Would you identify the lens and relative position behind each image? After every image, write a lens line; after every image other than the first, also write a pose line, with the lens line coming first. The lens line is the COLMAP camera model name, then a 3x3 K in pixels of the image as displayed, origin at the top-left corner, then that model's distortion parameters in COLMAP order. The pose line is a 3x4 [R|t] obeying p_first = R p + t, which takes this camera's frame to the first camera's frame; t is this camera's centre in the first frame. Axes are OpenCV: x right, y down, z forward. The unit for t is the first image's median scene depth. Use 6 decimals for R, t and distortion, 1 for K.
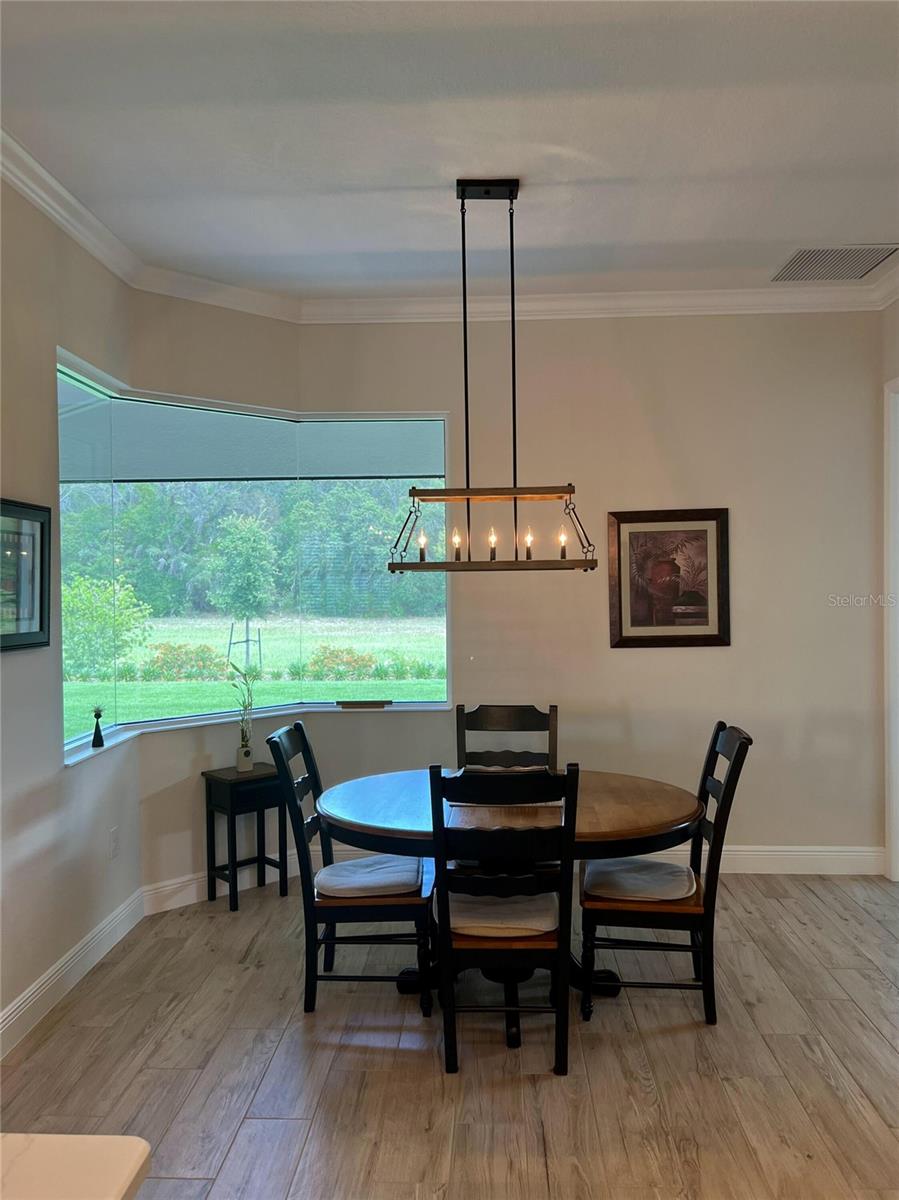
lens RADIAL K [[908.8, 0, 449.6], [0, 908.8, 600.0], [0, 0, 1]] dist [0.008048, 0.001346]
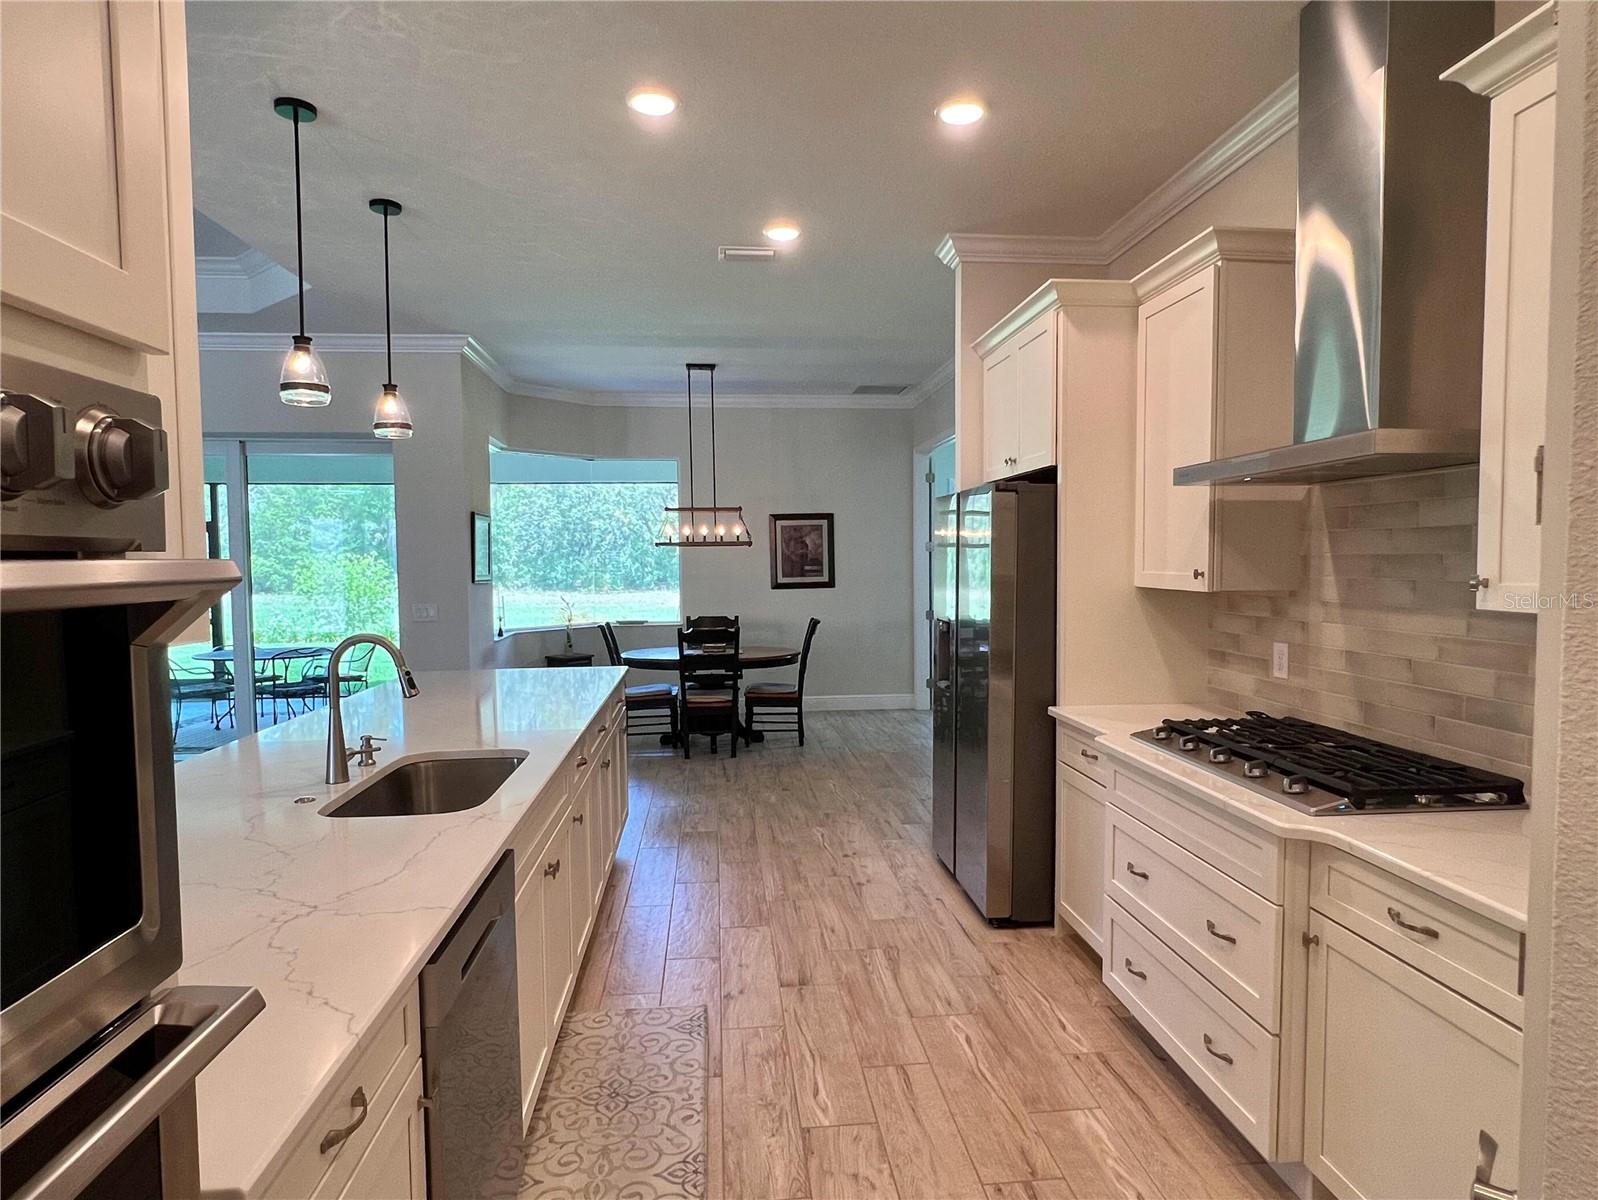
lens RADIAL K [[917.9, 0, 811.6], [0, 917.9, 603.9], [0, 0, 1]] dist [0.001253, -0.000111]
pose [[0.987591, -0.006031, 0.156930, -0.035182], [0.001383, 0.999558, 0.029711, 0.032193], [-0.157040, -0.029125, 0.987163, -0.965070]]
